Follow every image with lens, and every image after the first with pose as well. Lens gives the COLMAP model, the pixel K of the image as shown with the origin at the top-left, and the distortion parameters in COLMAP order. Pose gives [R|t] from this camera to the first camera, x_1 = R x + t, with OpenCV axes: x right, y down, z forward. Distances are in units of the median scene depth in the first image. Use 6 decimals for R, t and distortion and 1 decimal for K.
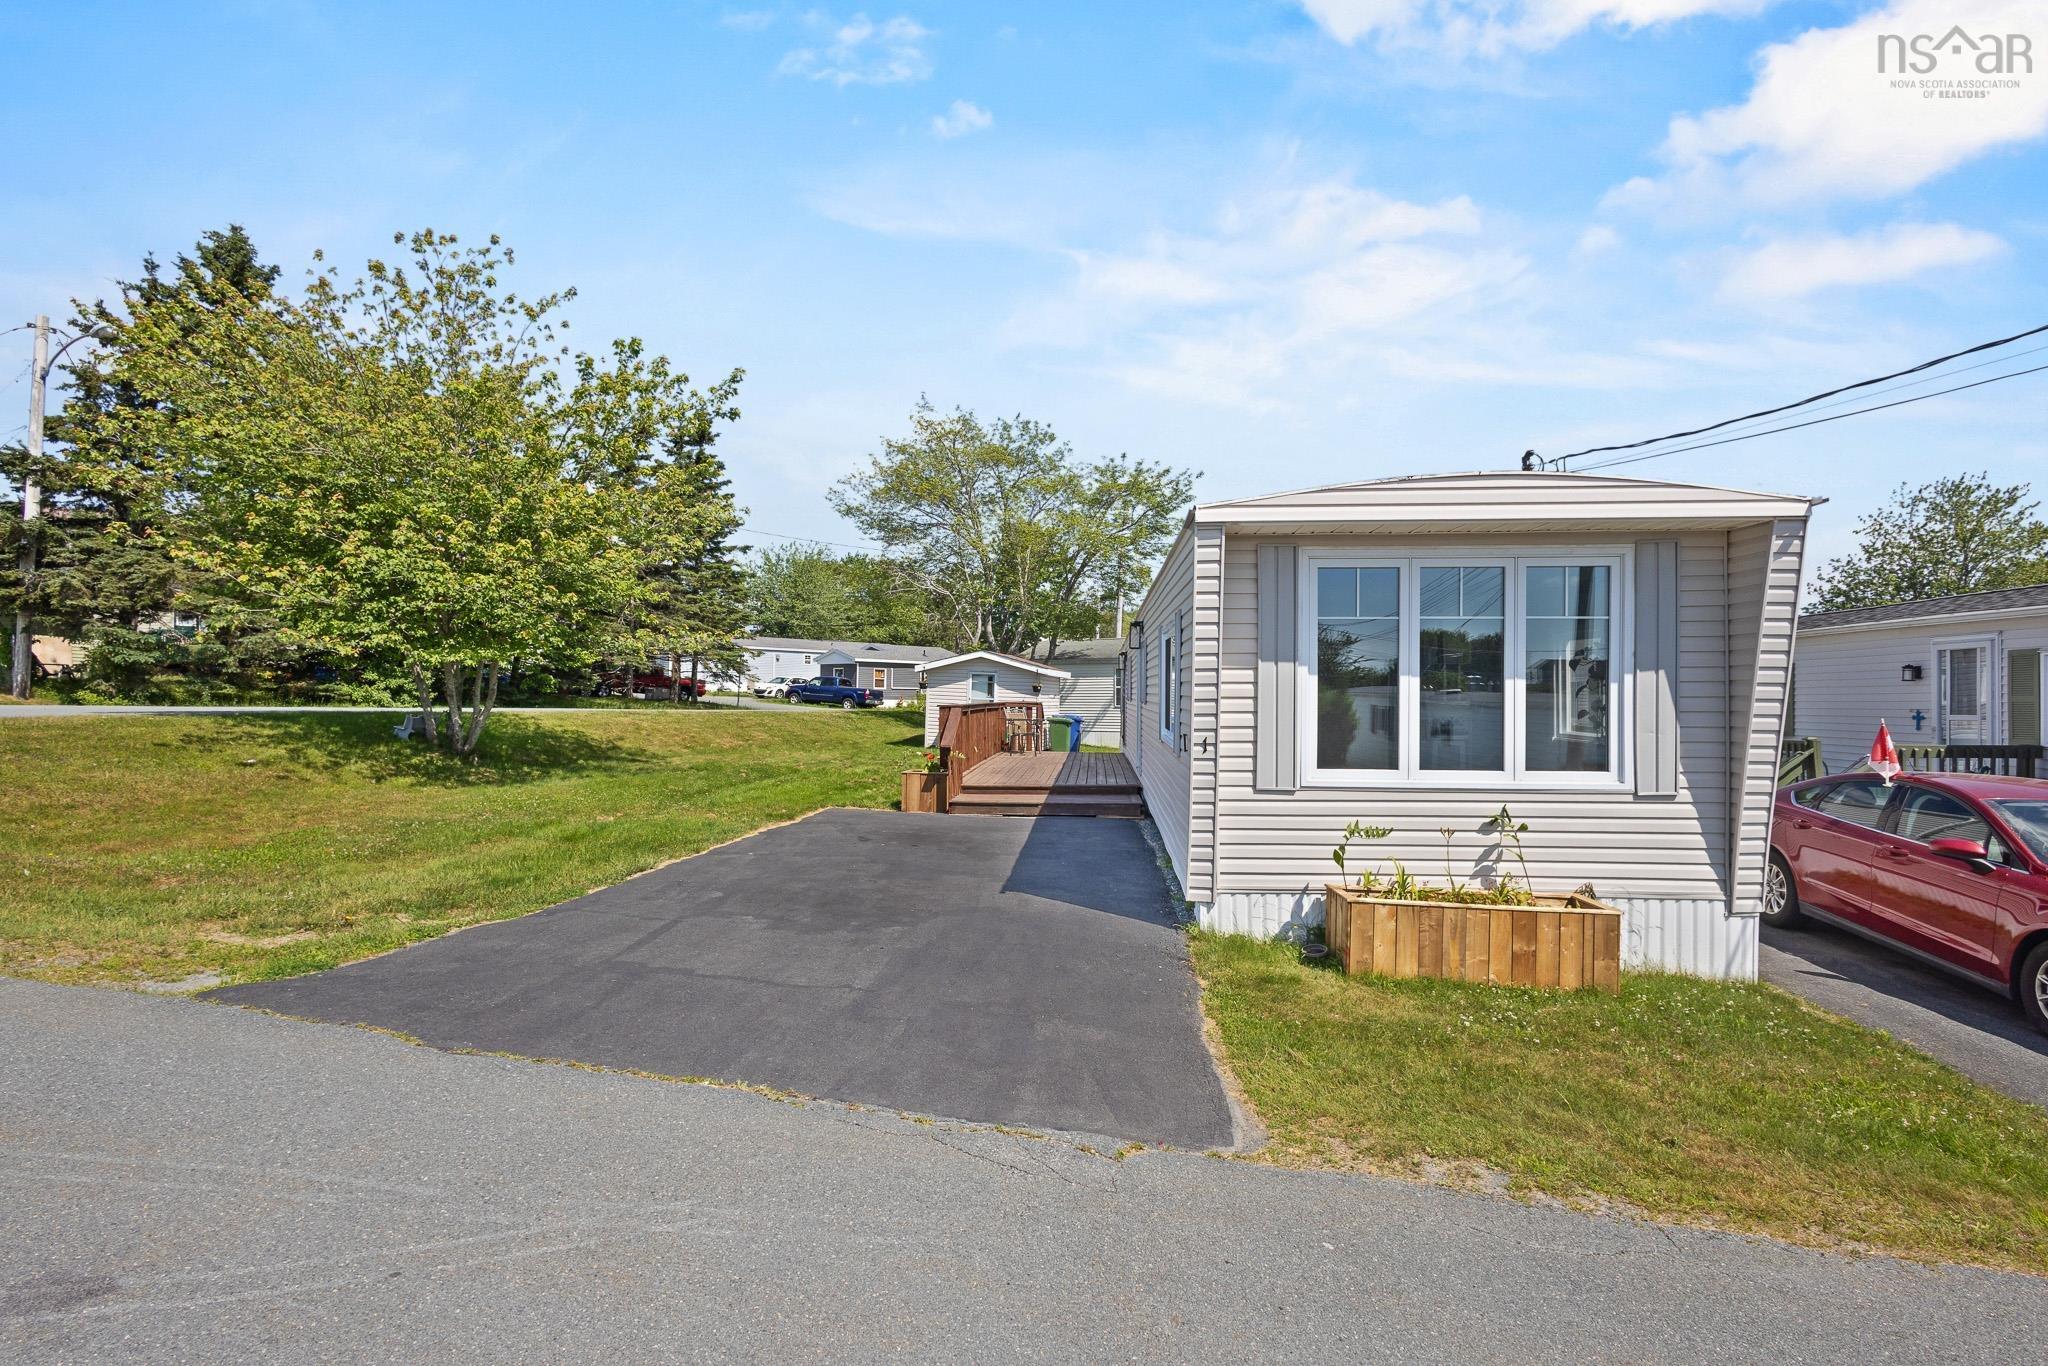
lens RADIAL K [[949.1, 0, 1038.2], [0, 949.1, 698.1], [0, 0, 1]] dist [0.010392, -0.000149]
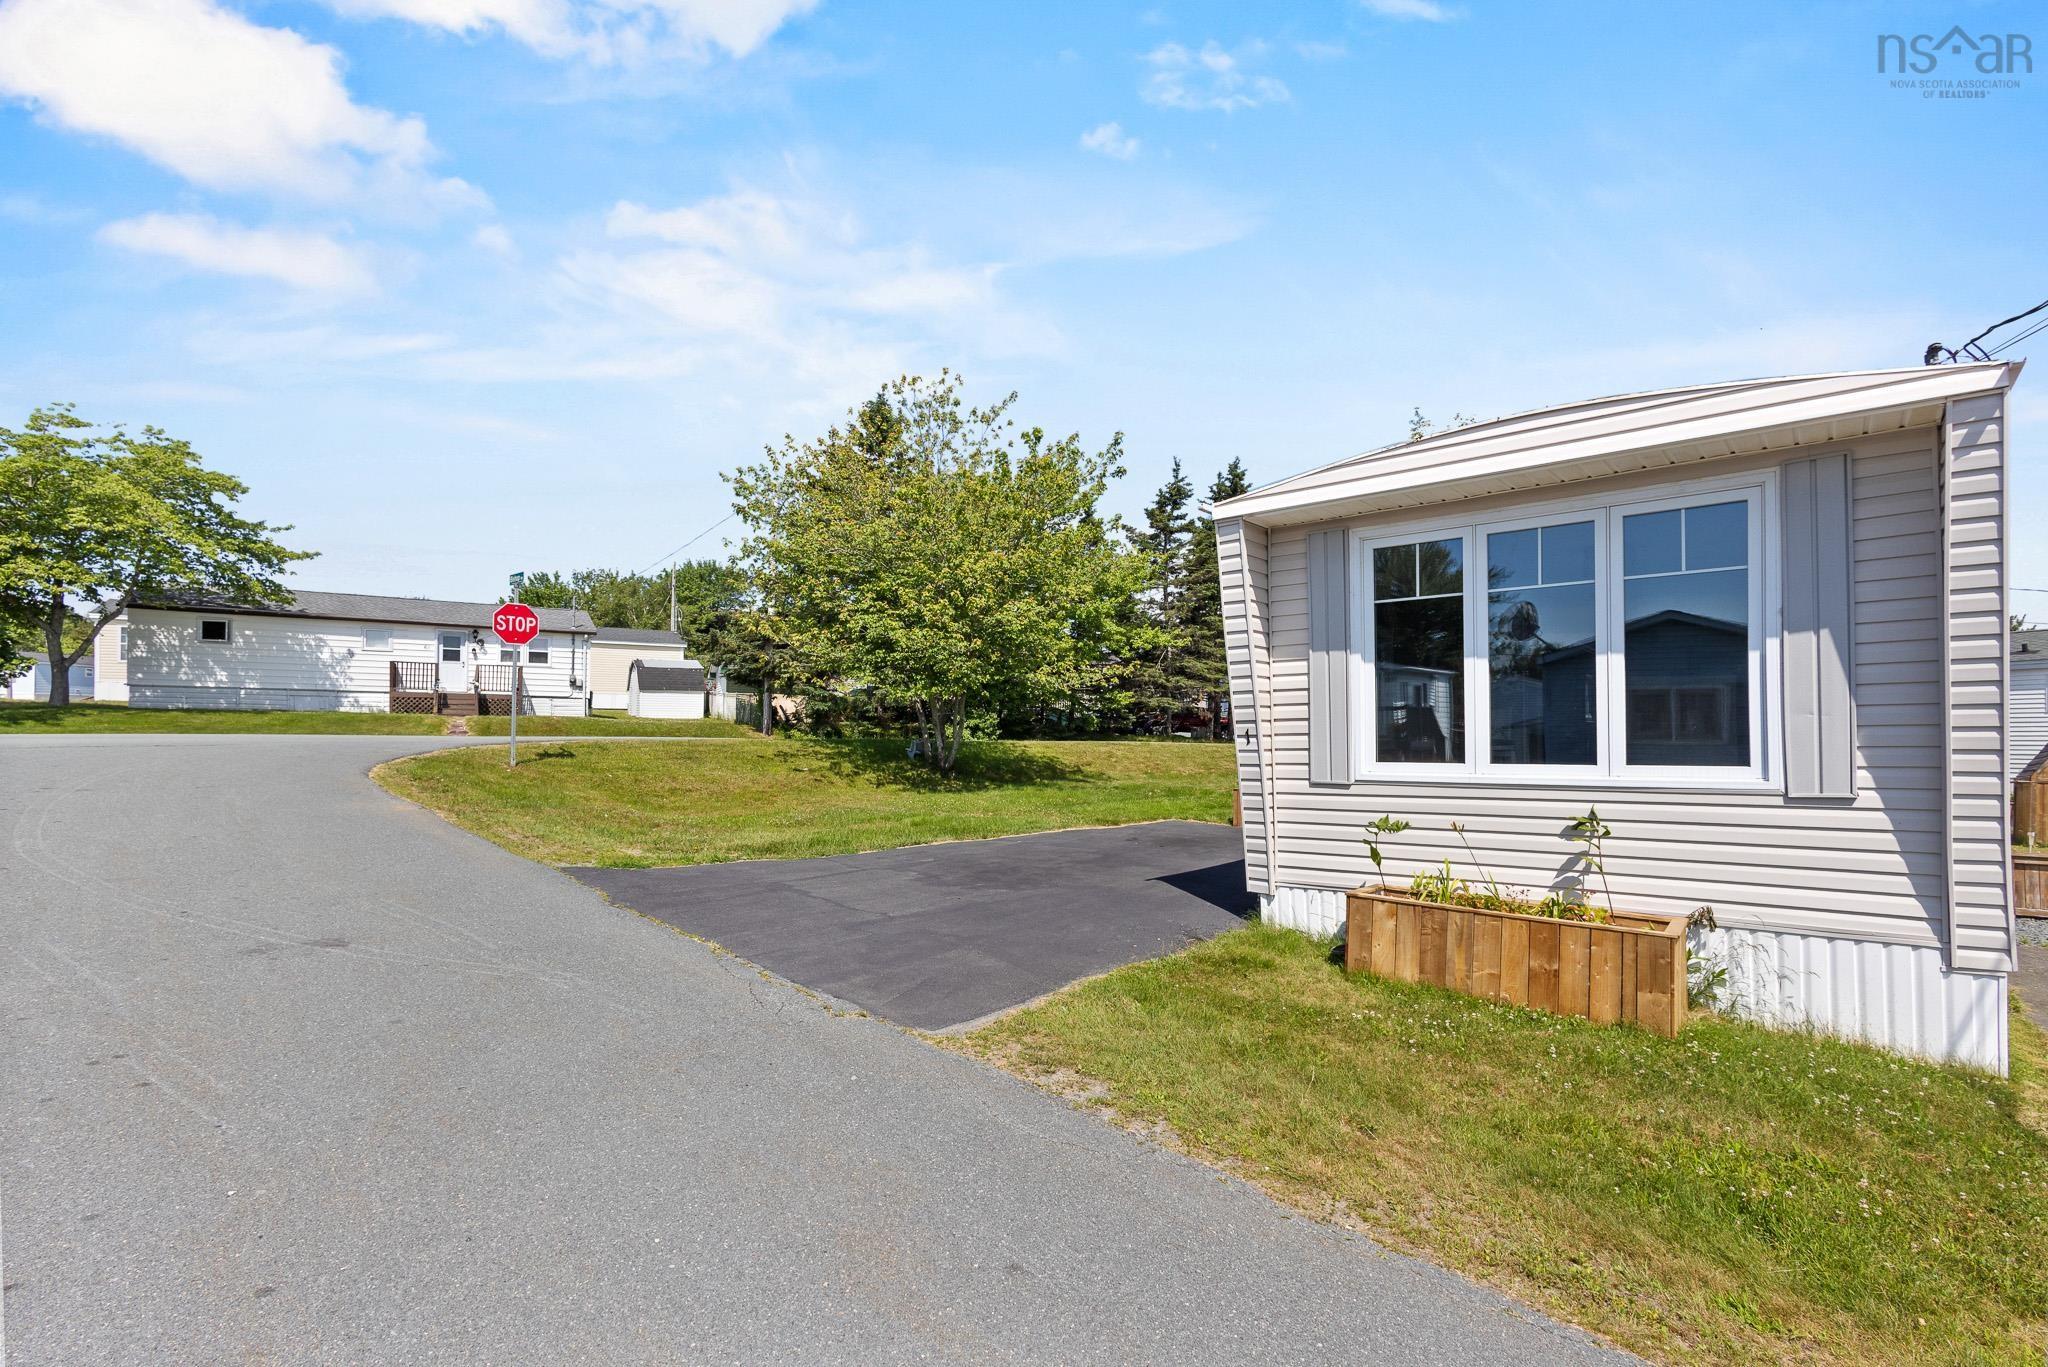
lens RADIAL K [[955.4, 0, 1049.8], [0, 955.4, 740.4], [0, 0, 1]] dist [0.005697, -0.000134]
pose [[0.818515, -0.008013, -0.574429, 0.572744], [0.006814, 0.999968, -0.004239, 0.054712], [0.574445, -0.000445, 0.818543, 0.038923]]
